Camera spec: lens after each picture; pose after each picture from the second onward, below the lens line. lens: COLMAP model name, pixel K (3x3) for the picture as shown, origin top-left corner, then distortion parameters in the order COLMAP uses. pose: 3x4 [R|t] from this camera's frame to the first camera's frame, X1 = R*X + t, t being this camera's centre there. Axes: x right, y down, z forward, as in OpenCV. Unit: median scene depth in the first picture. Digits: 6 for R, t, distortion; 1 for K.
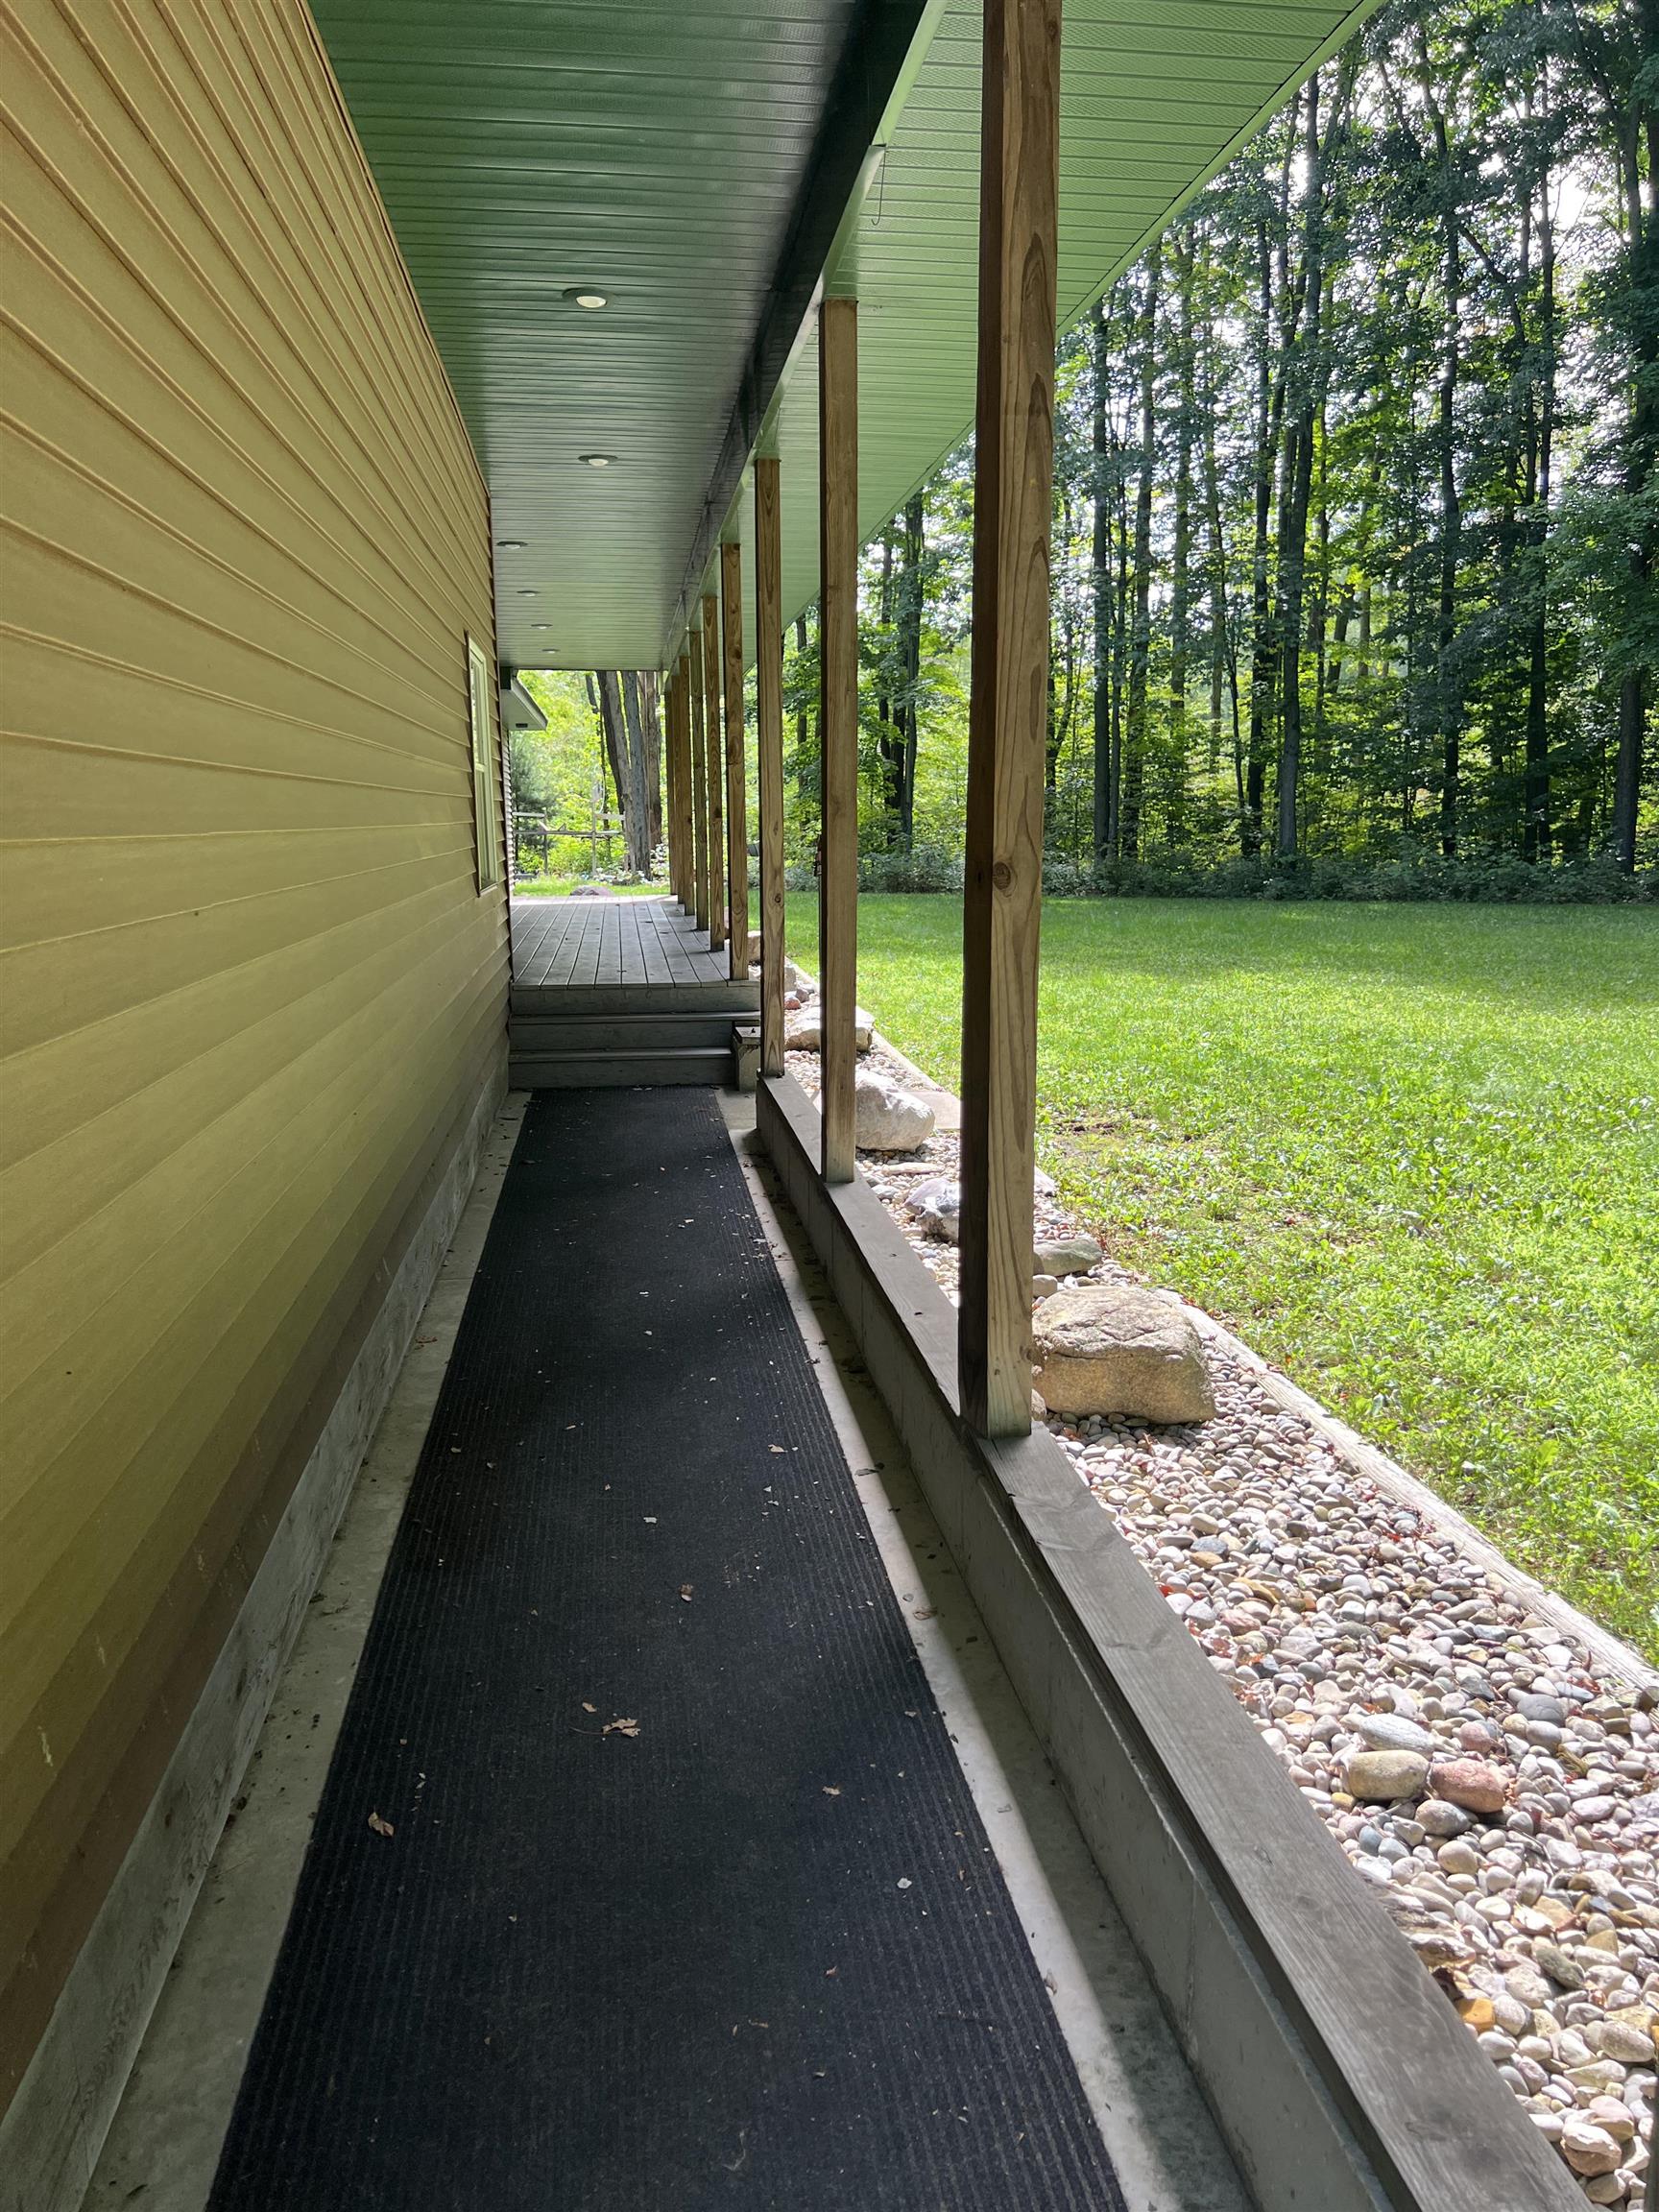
lens RADIAL K [[1662.9, 0, 836.6], [0, 1662.9, 1121.0], [0, 0, 1]] dist [0.052955, -0.047128]
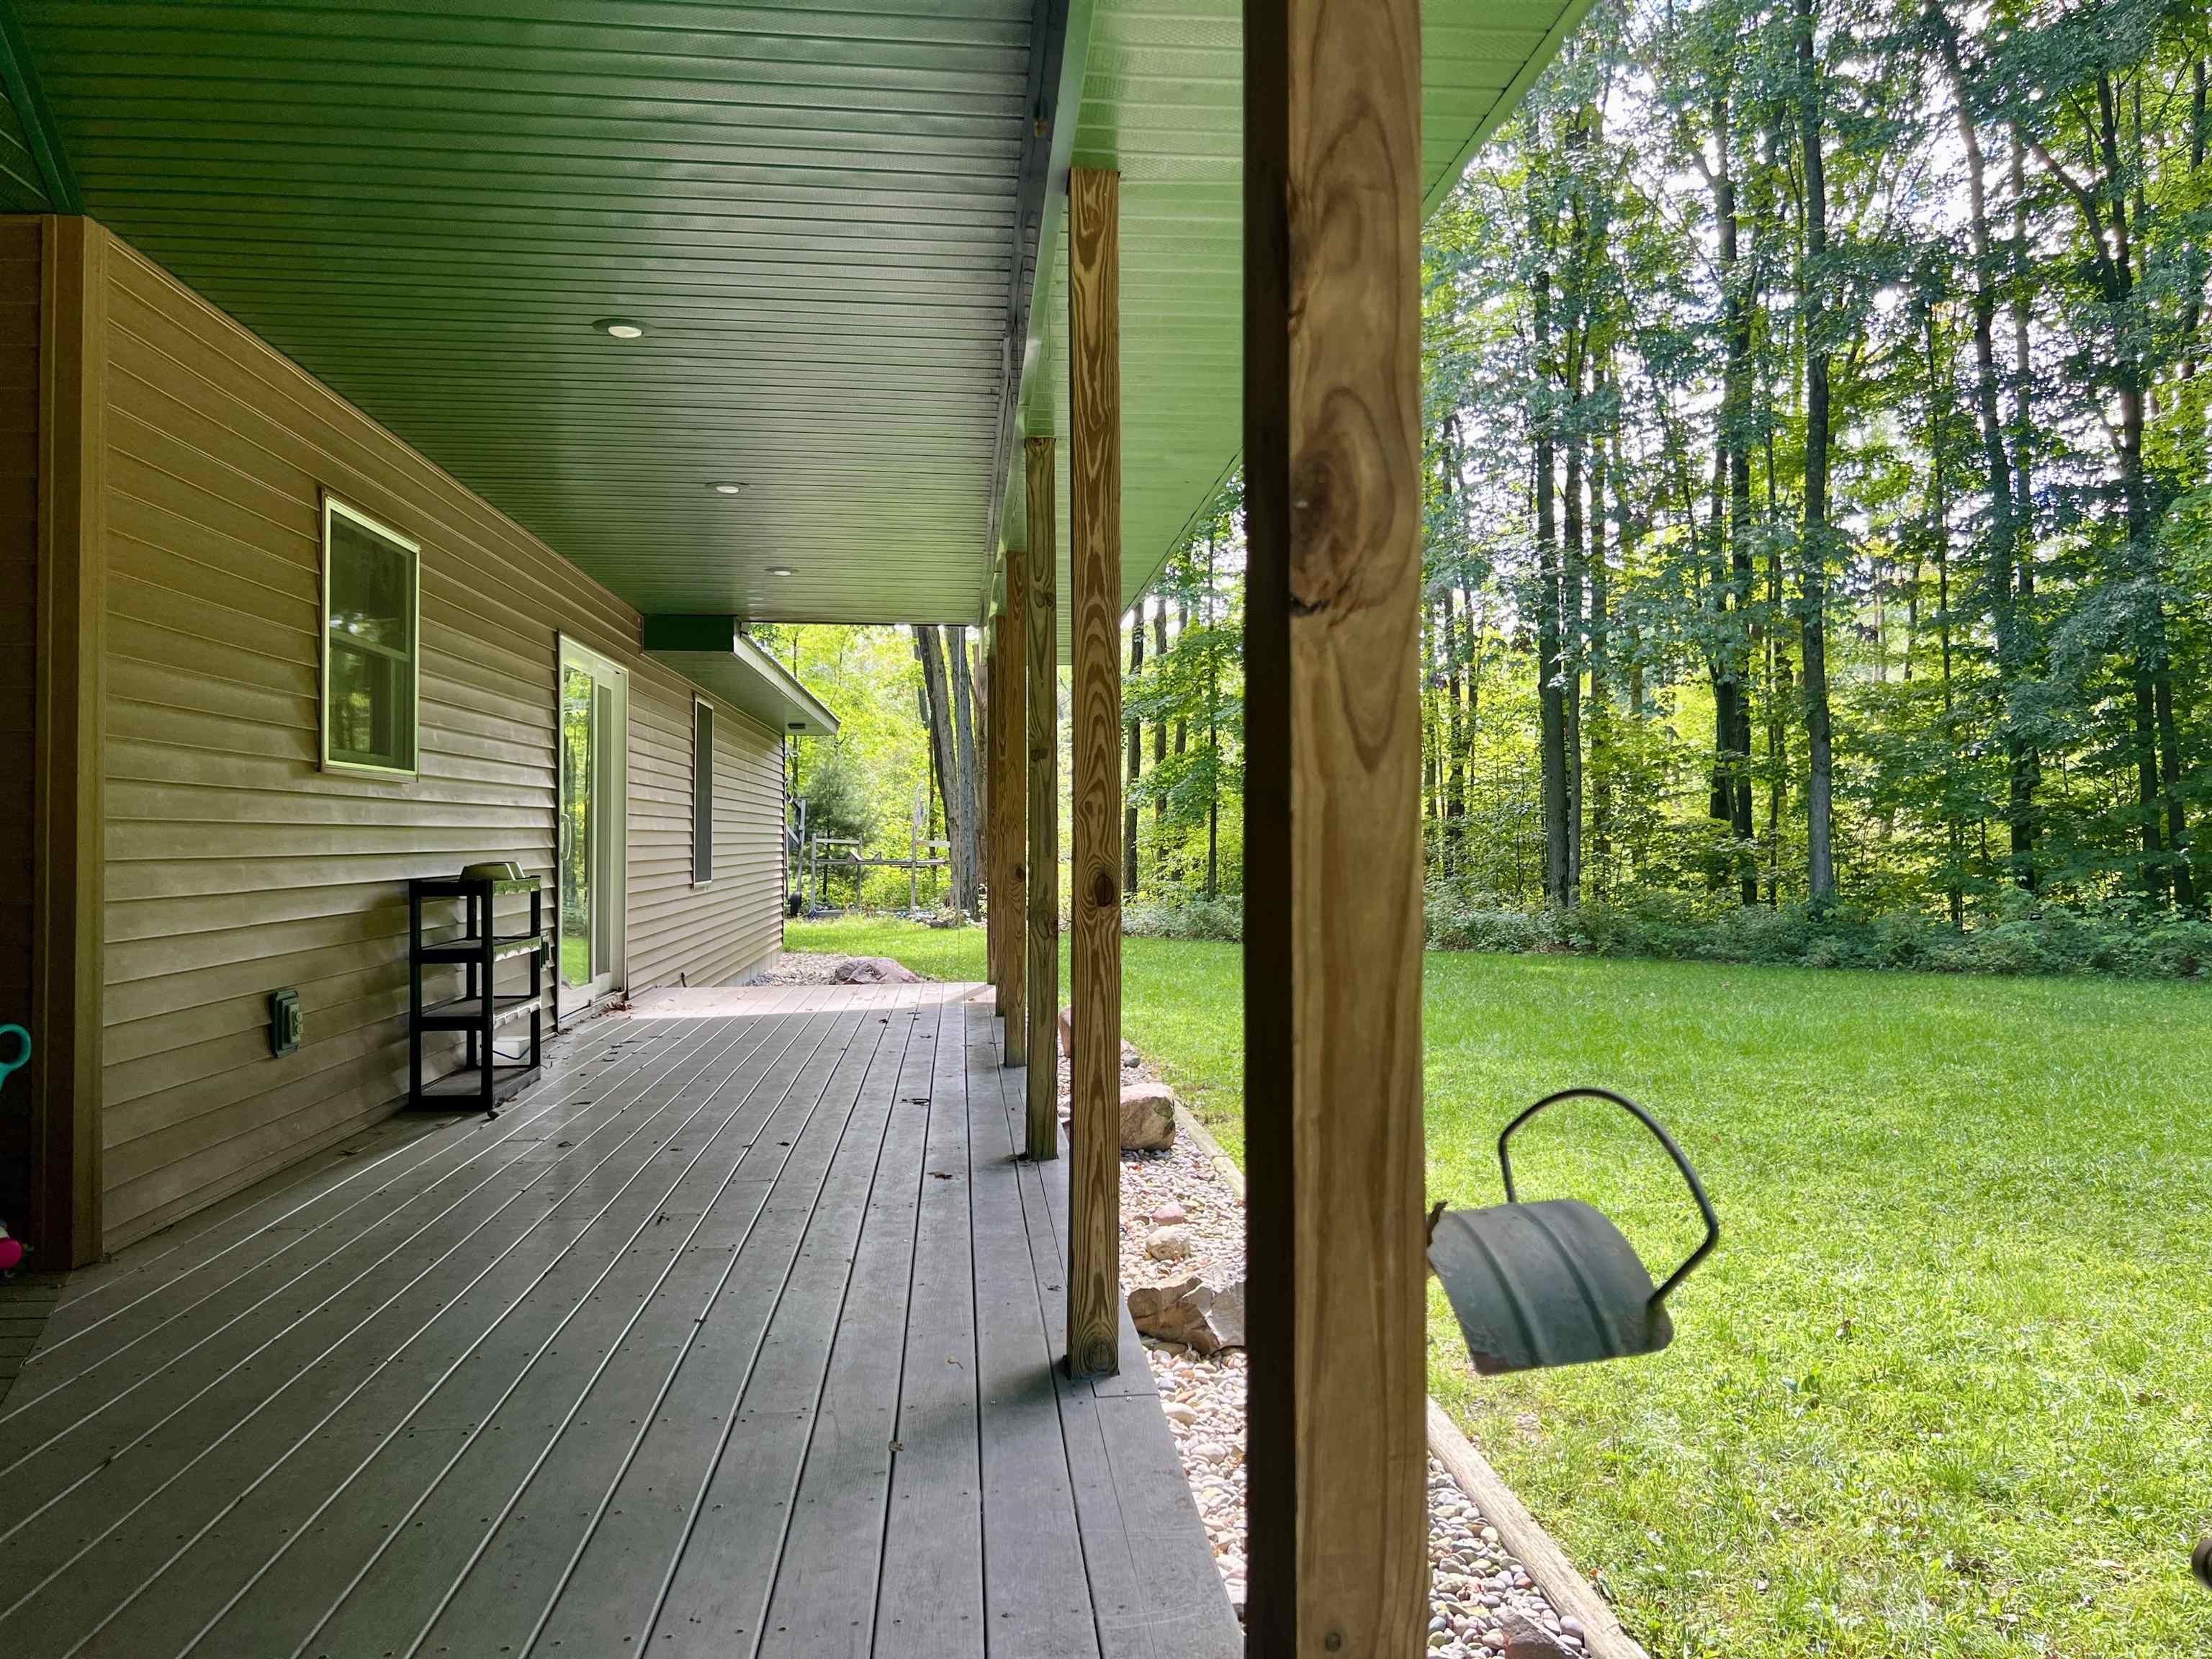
lens RADIAL K [[1662.9, 0, 1106.0], [0, 1662.9, 825.9], [0, 0, 1]] dist [0.052955, -0.047128]
pose [[0.999142, 0.005044, -0.041108, -0.013314], [-0.012637, 0.982353, -0.186609, -0.034389], [0.039442, 0.186968, 0.981574, 0.169277]]
